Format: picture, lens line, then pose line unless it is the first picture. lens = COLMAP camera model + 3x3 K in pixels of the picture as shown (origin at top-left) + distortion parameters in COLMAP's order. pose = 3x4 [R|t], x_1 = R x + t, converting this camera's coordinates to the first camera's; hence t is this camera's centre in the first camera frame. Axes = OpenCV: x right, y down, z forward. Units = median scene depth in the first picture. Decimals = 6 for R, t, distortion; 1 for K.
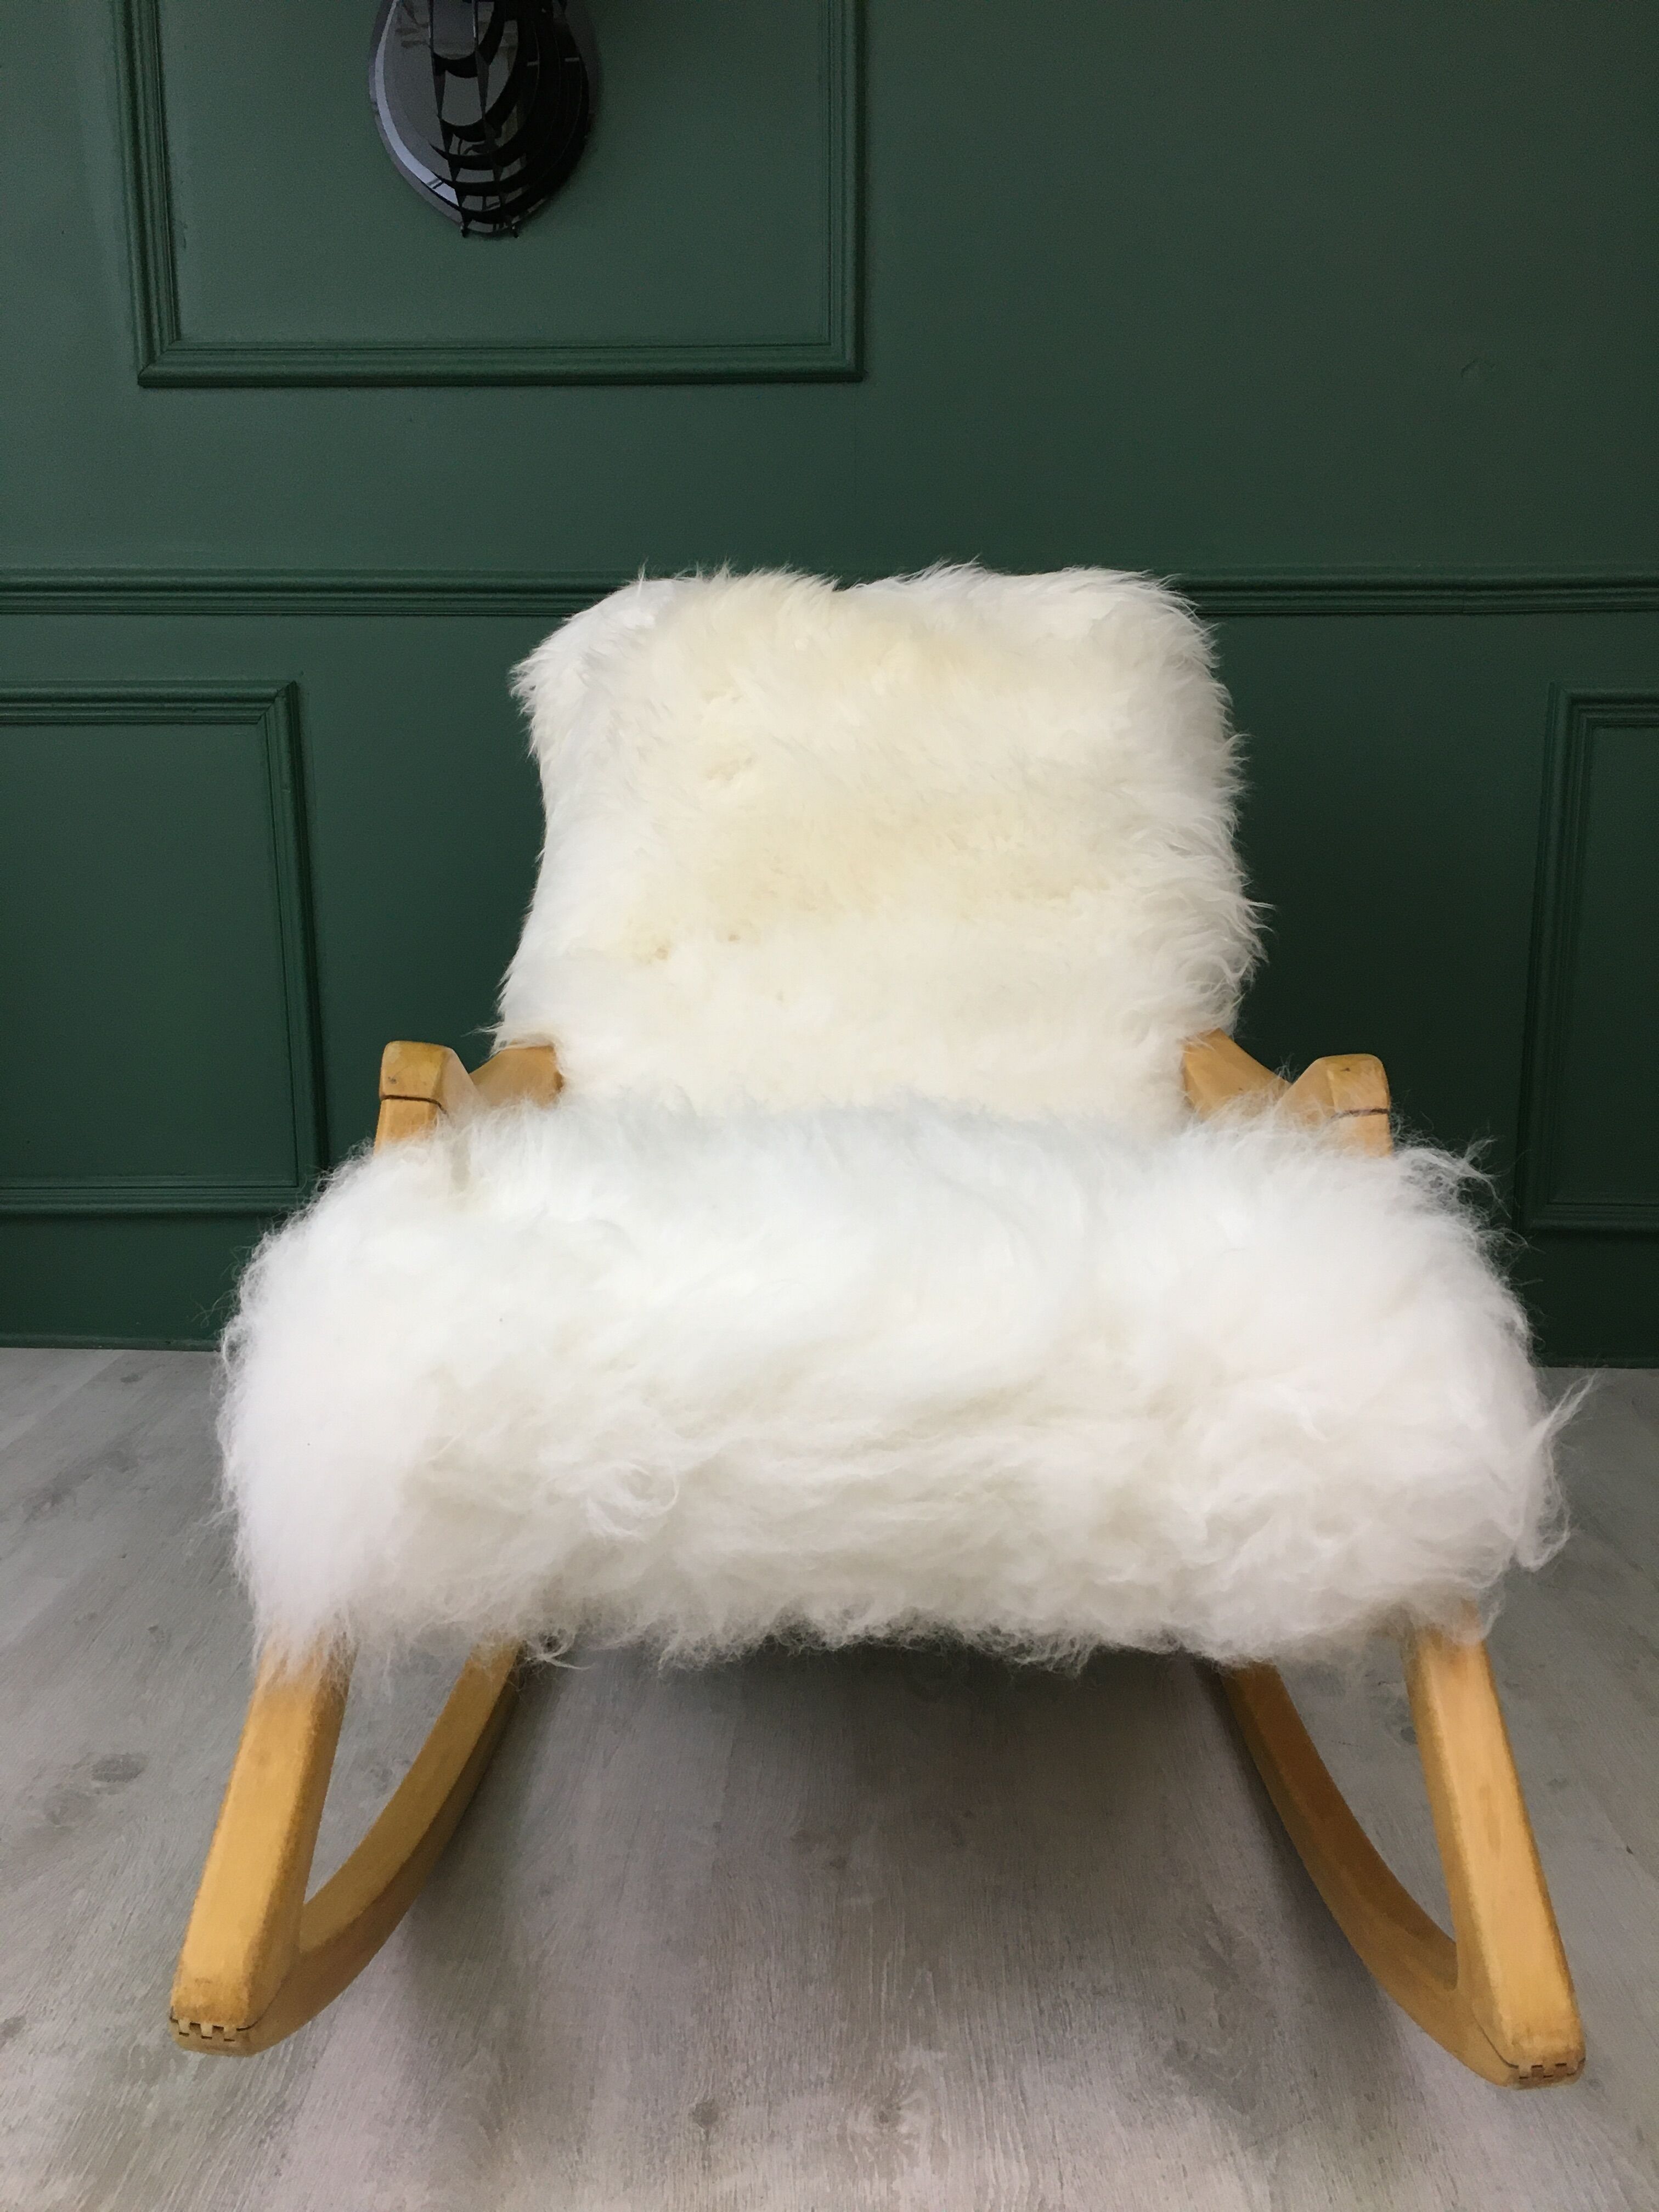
lens RADIAL K [[1889.6, 0, 832.9], [0, 1889.6, 1093.3], [0, 0, 1]] dist [0.081159, -0.114102]
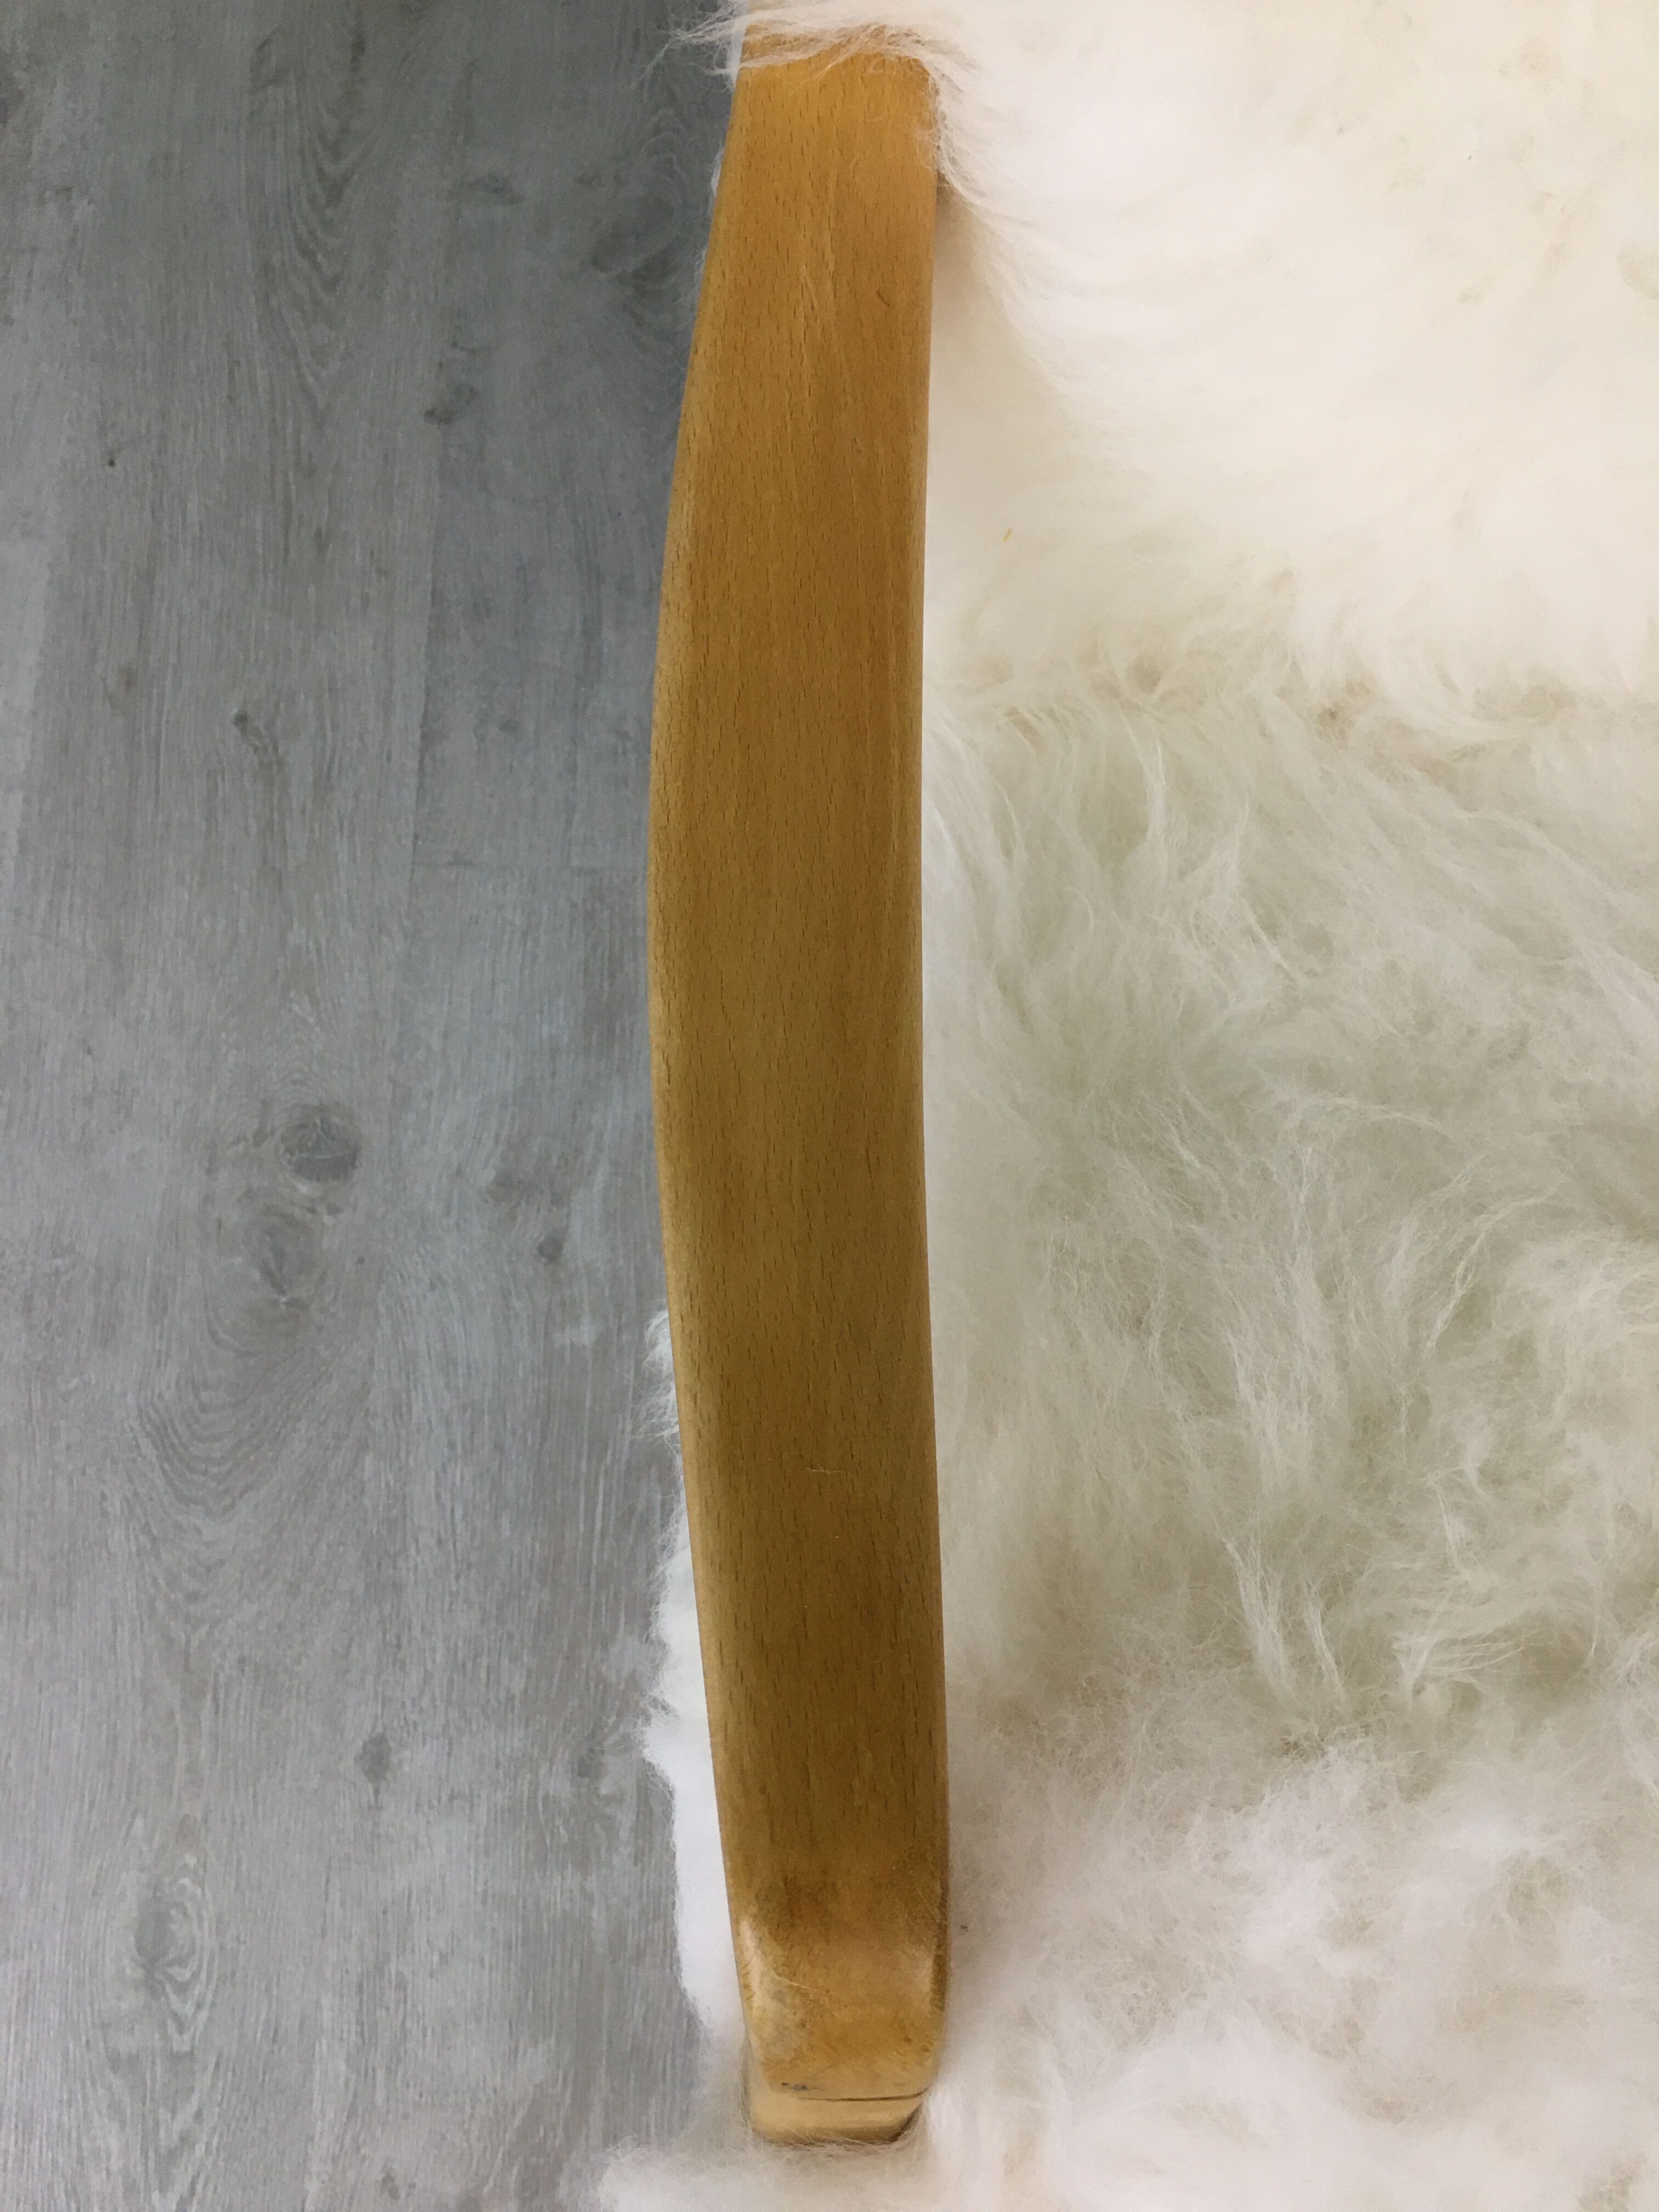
lens RADIAL K [[1889.6, 0, 825.3], [0, 1889.6, 1101.8], [0, 0, 1]] dist [0.081159, -0.114102]
pose [[0.998091, -0.009742, -0.060982, -0.183396], [0.060278, 0.368370, 0.927723, -0.315917], [0.013426, -0.929628, 0.368254, 0.915631]]
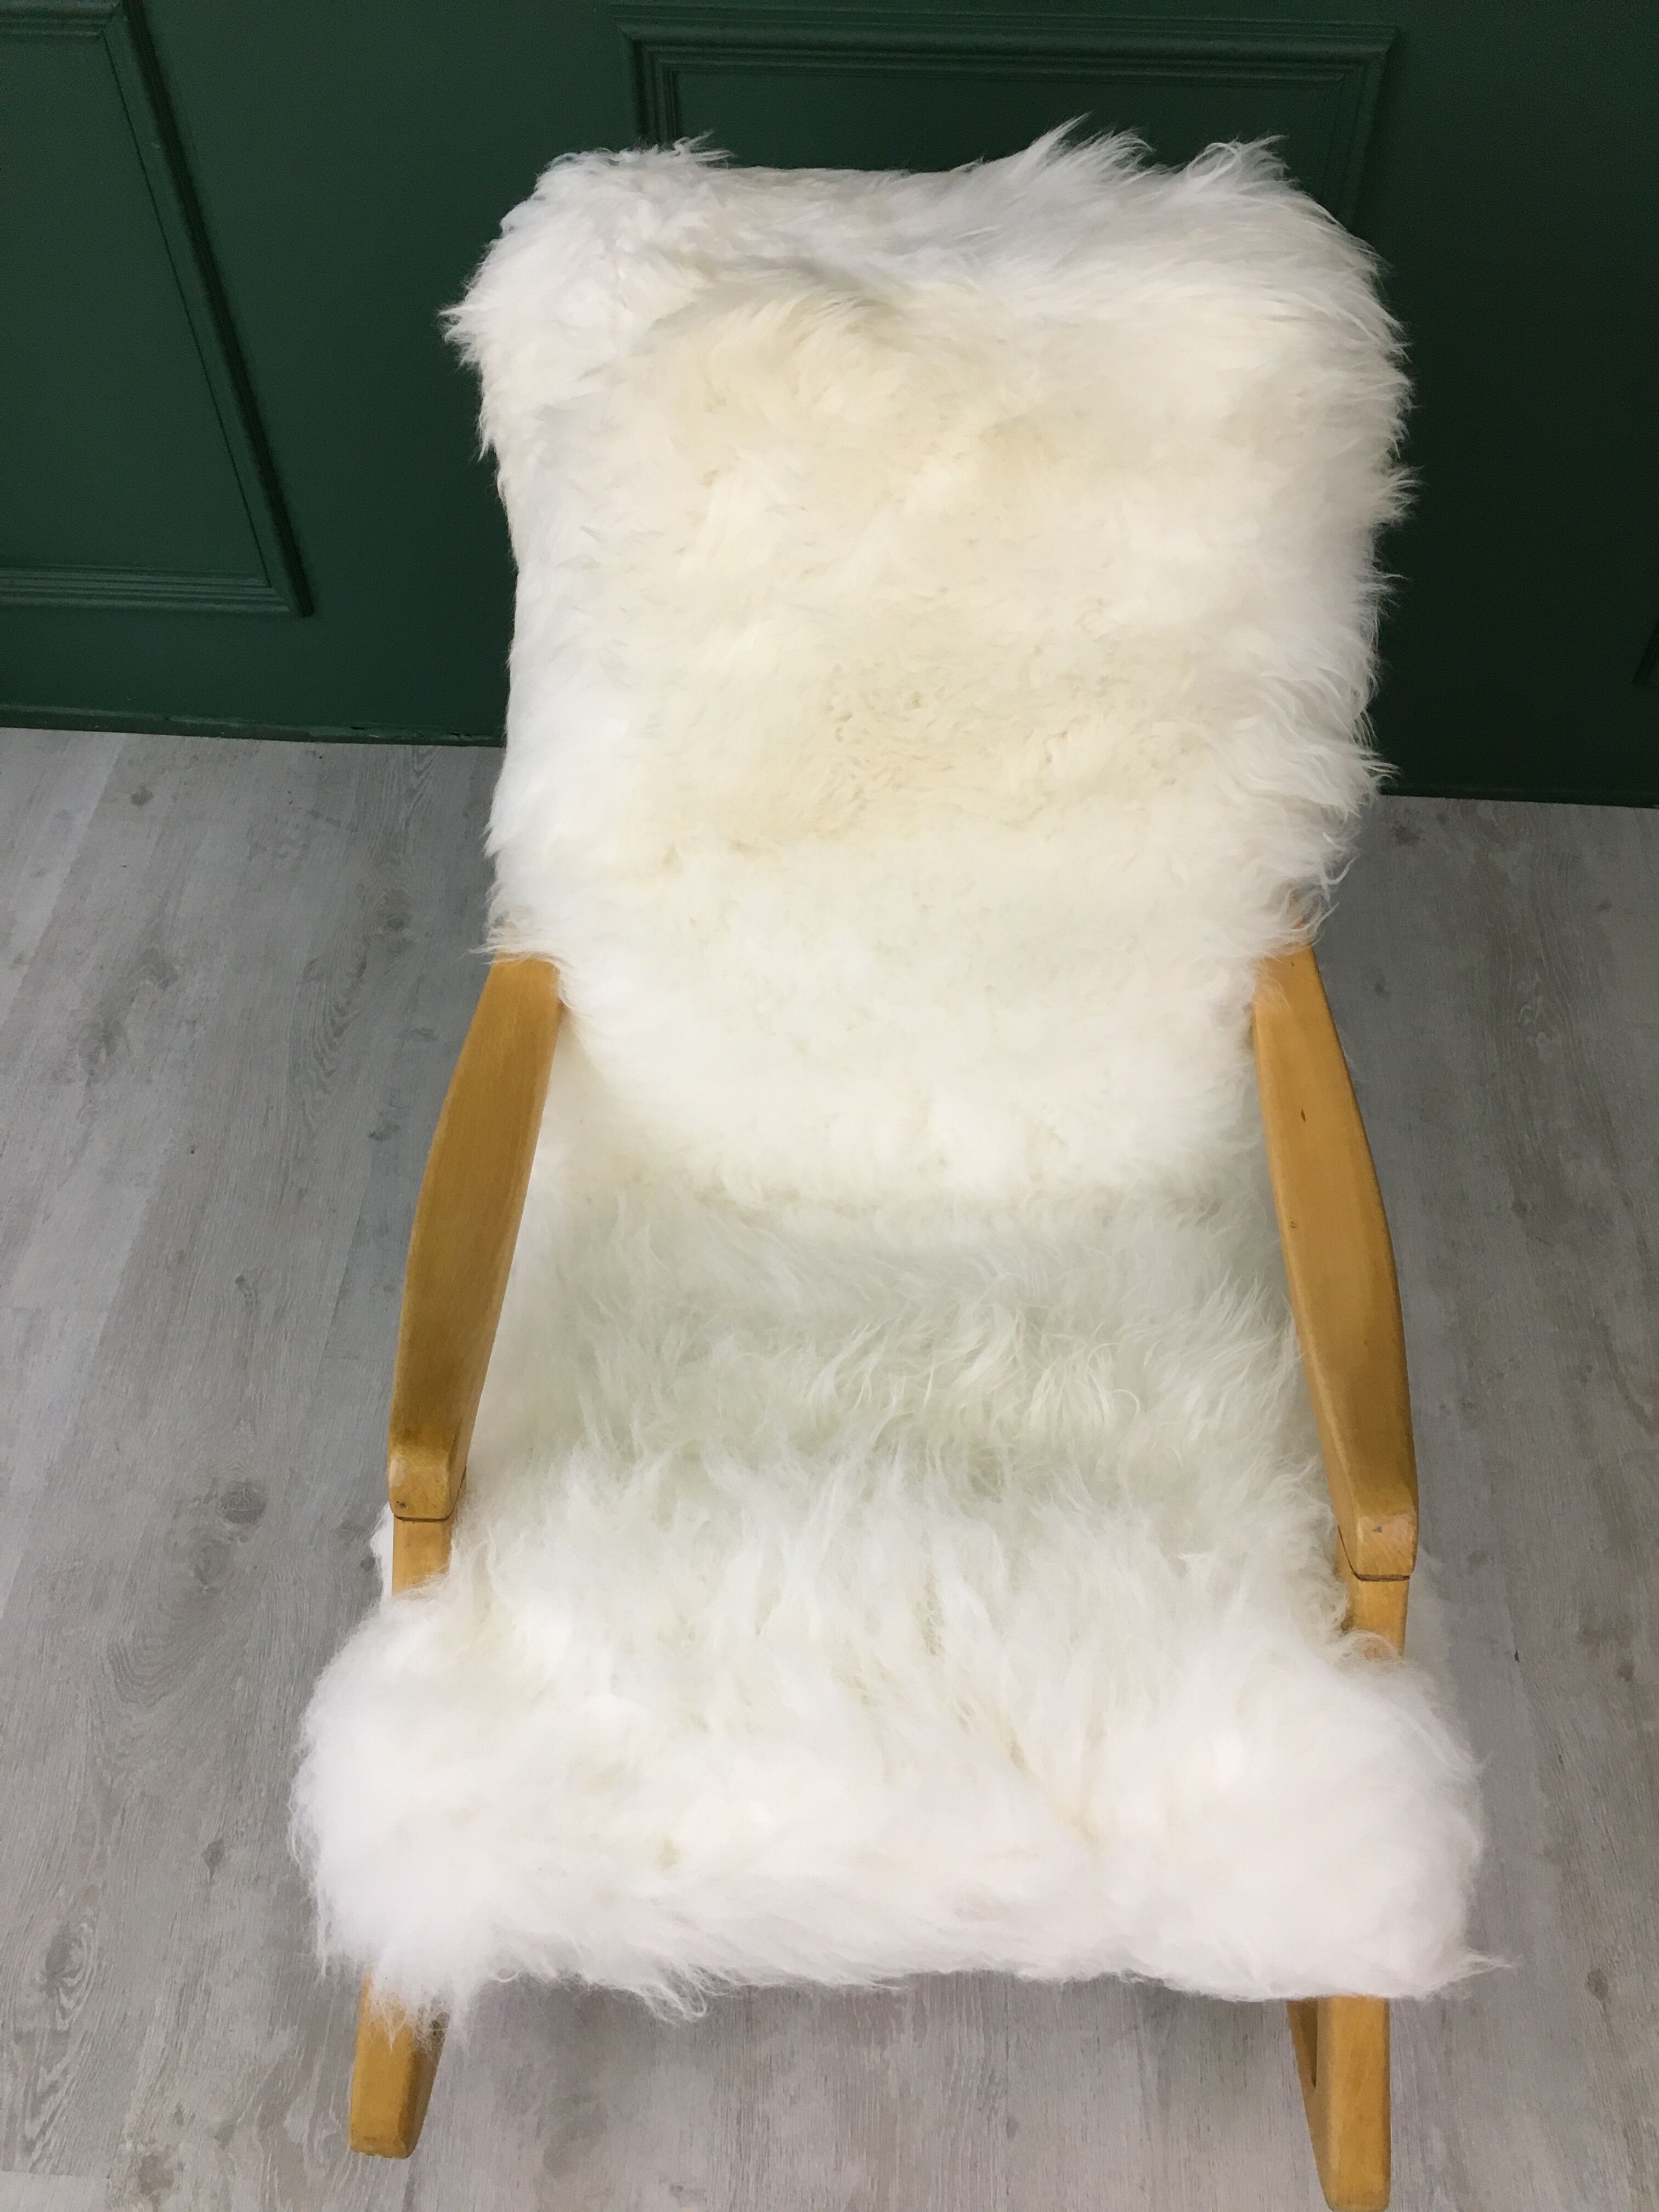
lens RADIAL K [[1889.6, 0, 831.2], [0, 1889.6, 1105.1], [0, 0, 1]] dist [0.081159, -0.114102]
pose [[0.999583, 0.021196, -0.019629, 0.004712], [-0.002693, 0.744883, 0.667190, -0.723652], [0.028763, -0.666859, 0.744629, 0.362386]]
